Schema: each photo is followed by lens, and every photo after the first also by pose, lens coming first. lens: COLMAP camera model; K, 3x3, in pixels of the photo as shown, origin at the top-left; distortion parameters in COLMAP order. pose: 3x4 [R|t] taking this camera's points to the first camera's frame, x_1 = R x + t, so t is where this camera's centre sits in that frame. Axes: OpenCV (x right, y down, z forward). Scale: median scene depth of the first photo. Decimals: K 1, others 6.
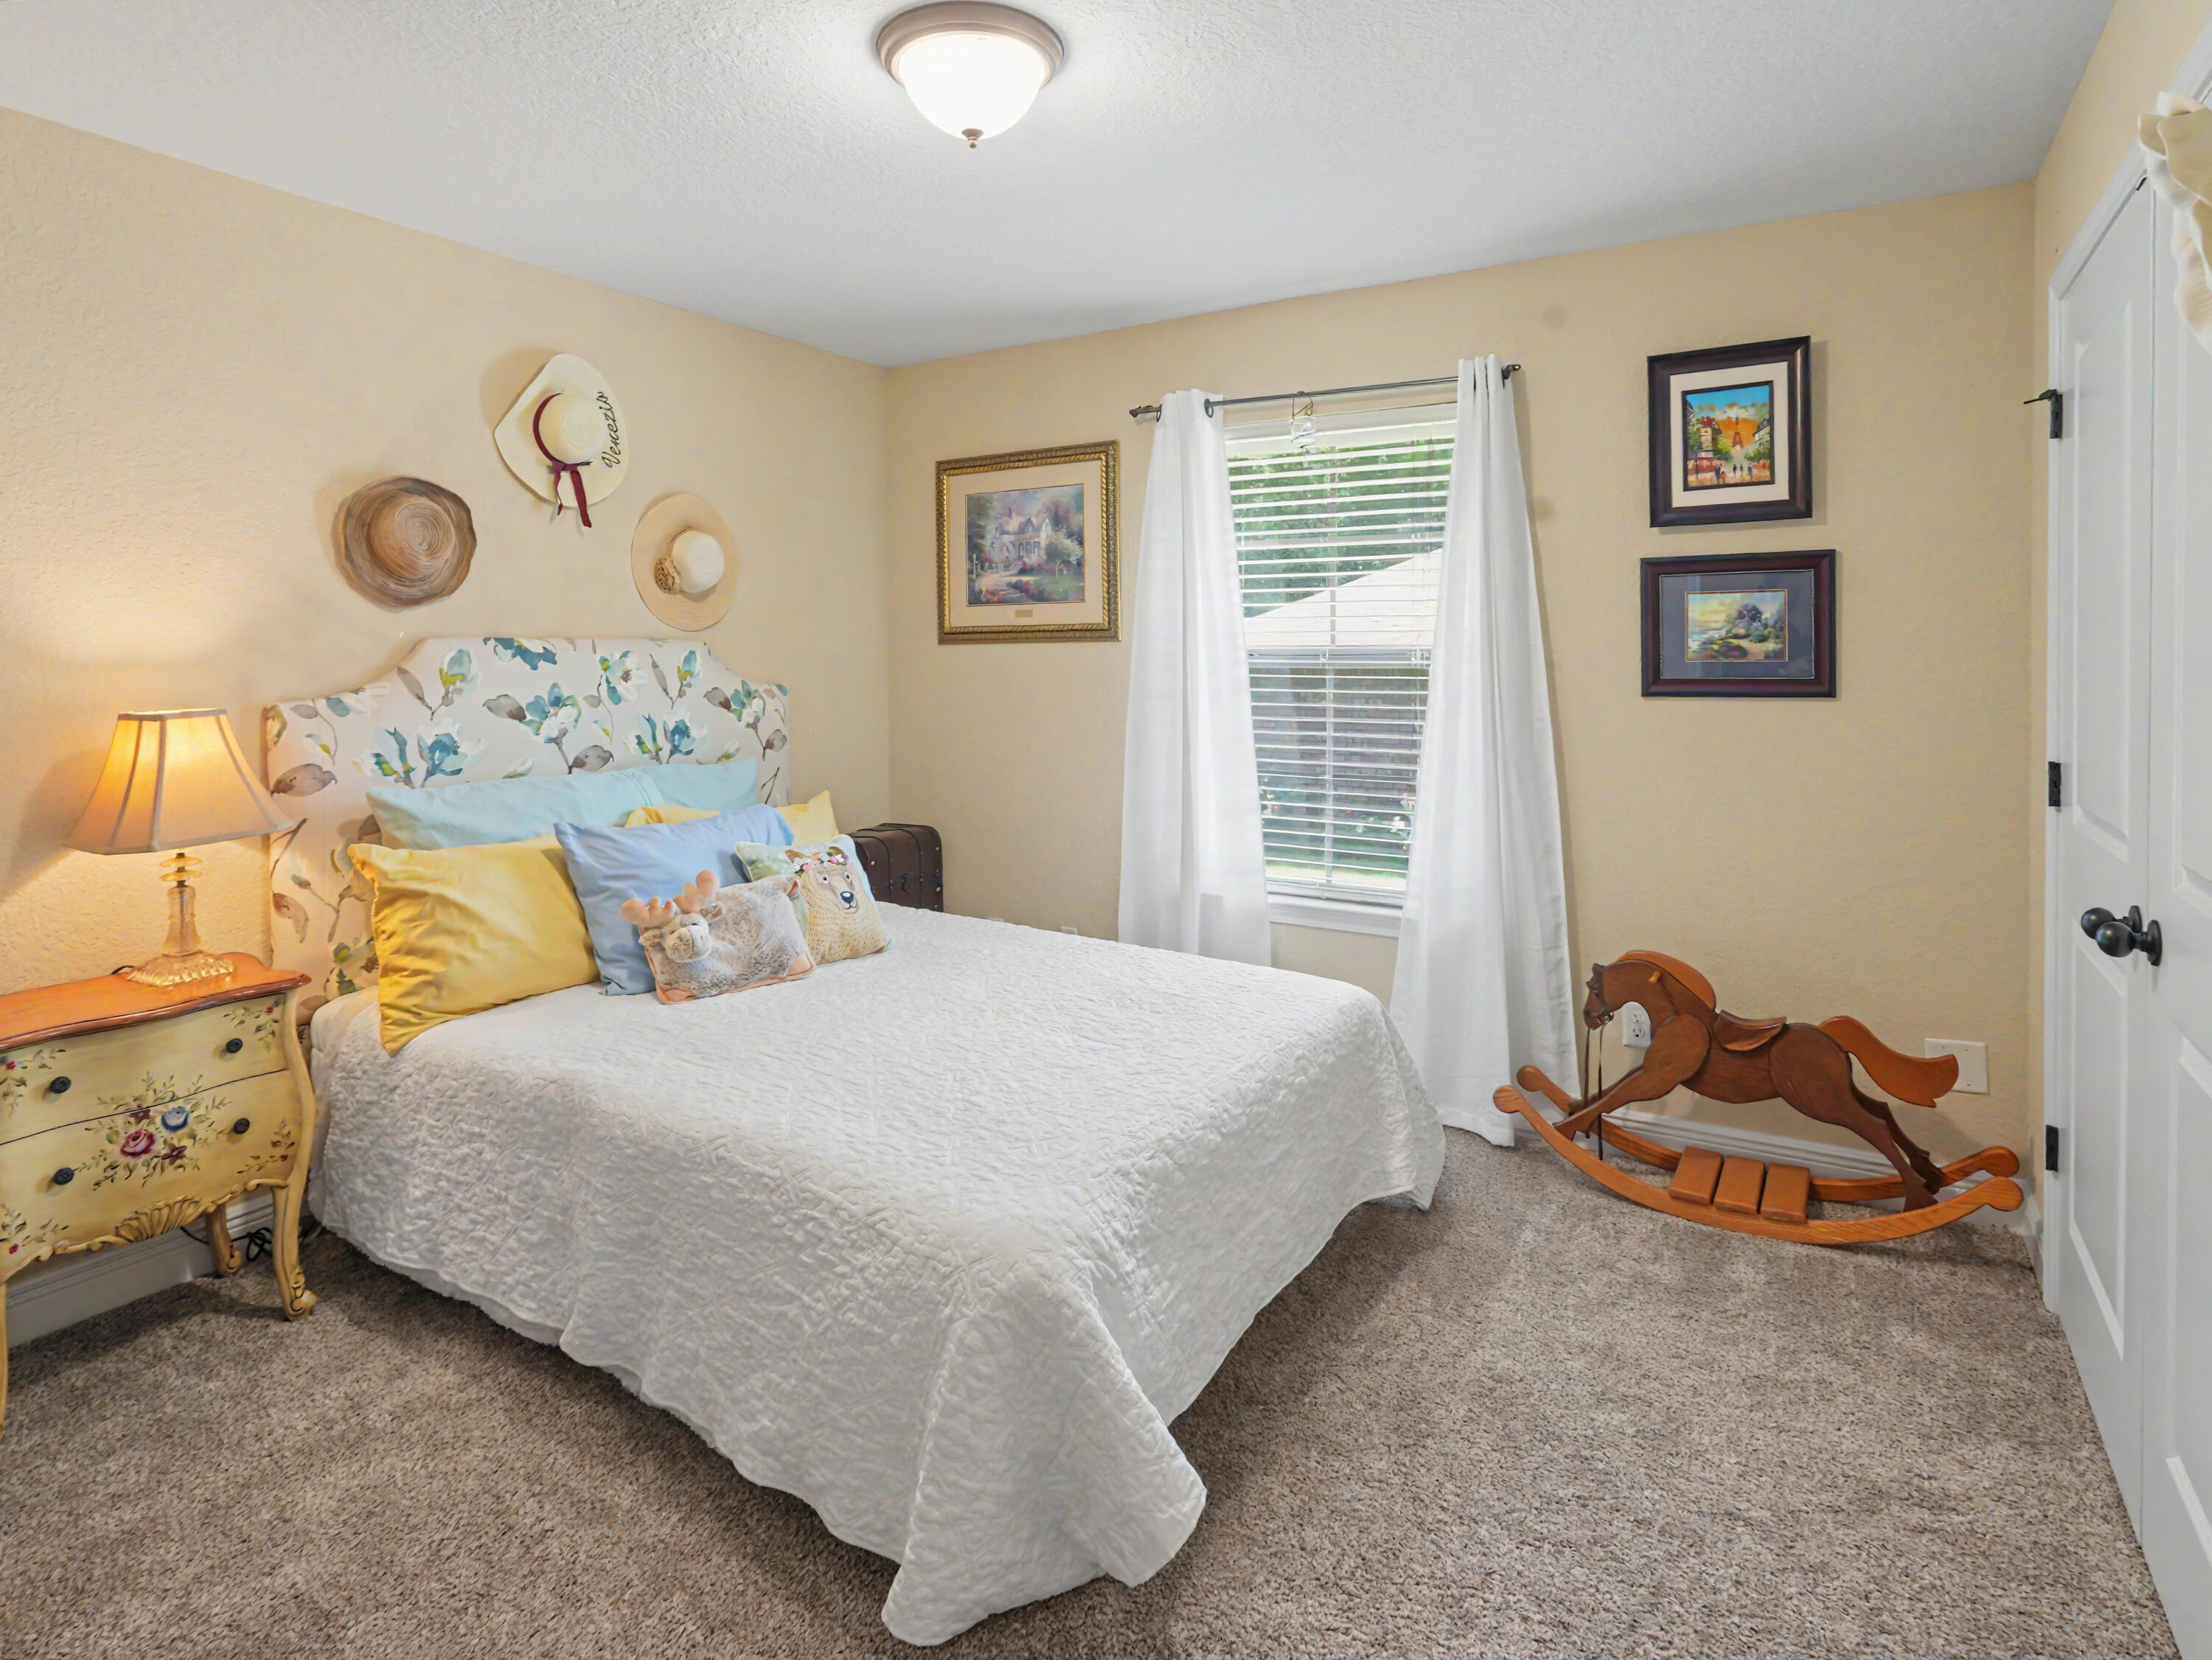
lens RADIAL K [[1219.3, 0, 1103.2], [0, 1219.3, 843.8], [0, 0, 1]] dist [-0.010192, 0.001758]
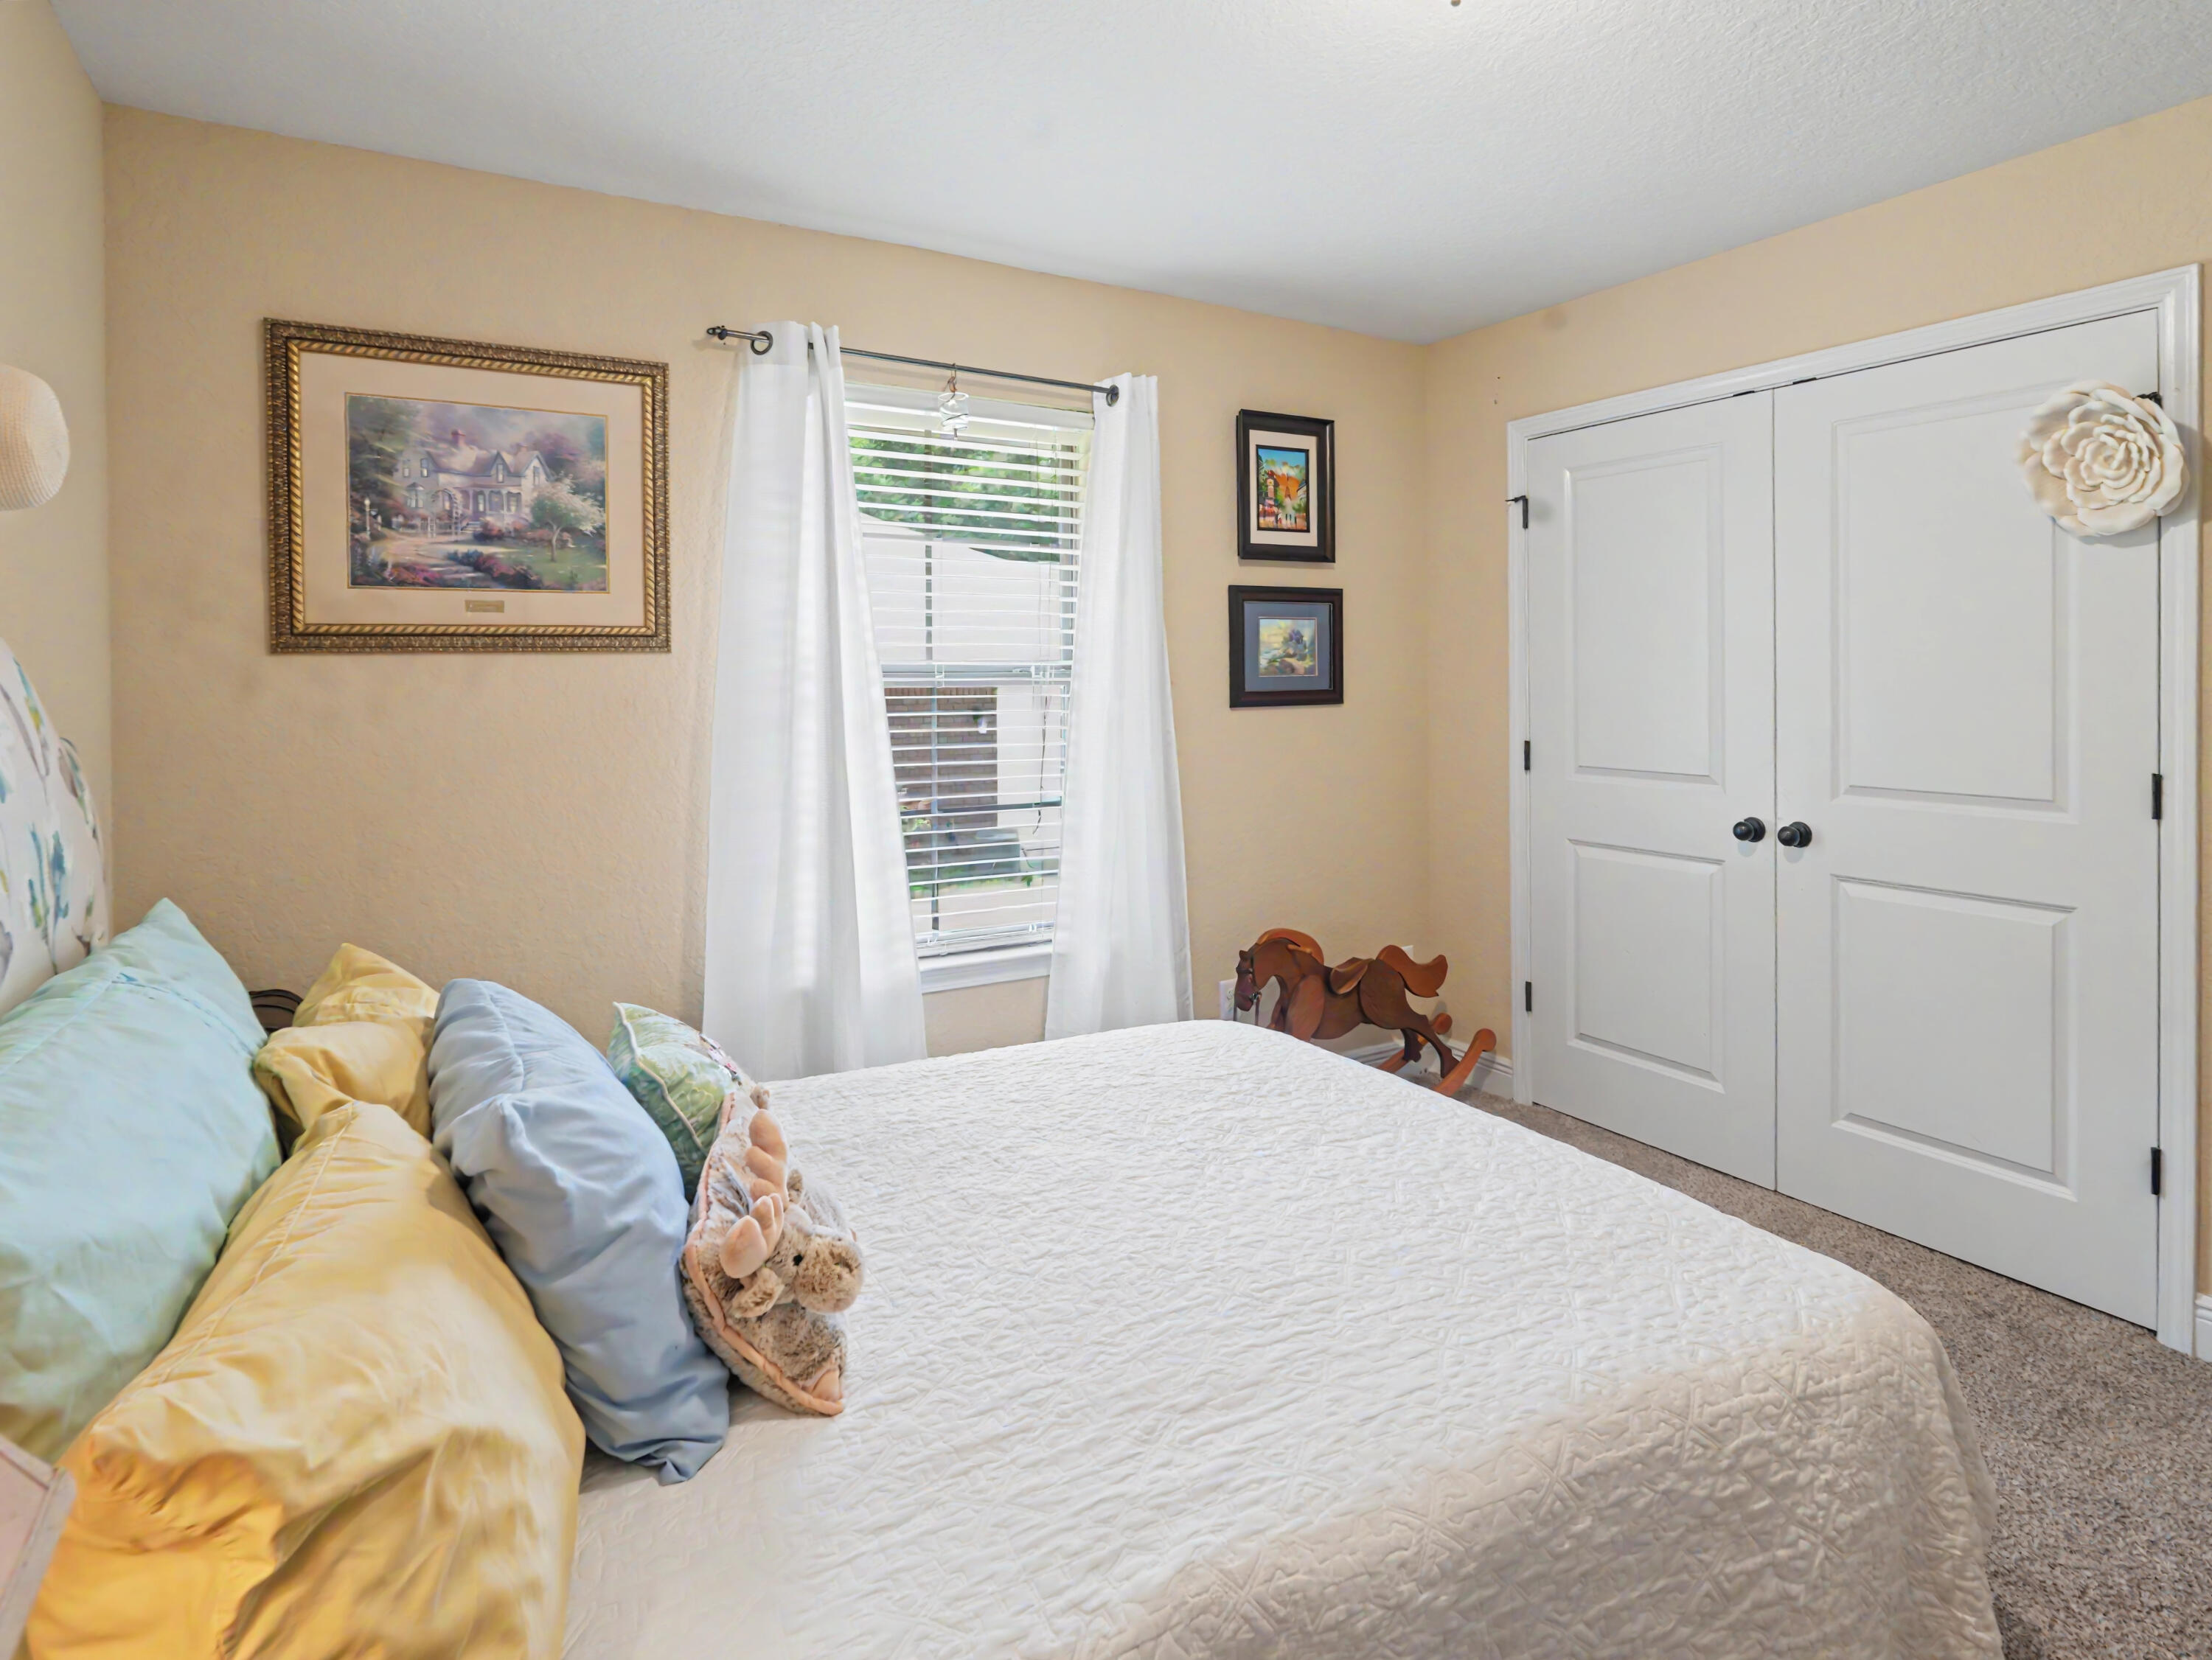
lens RADIAL K [[1219.3, 0, 1104.3], [0, 1219.3, 806.9], [0, 0, 1]] dist [-0.010192, 0.001758]
pose [[0.458311, -0.097162, 0.883465, -0.499058], [0.139856, 0.989507, 0.036272, -0.070970], [-0.877719, 0.106933, 0.467091, 0.475565]]
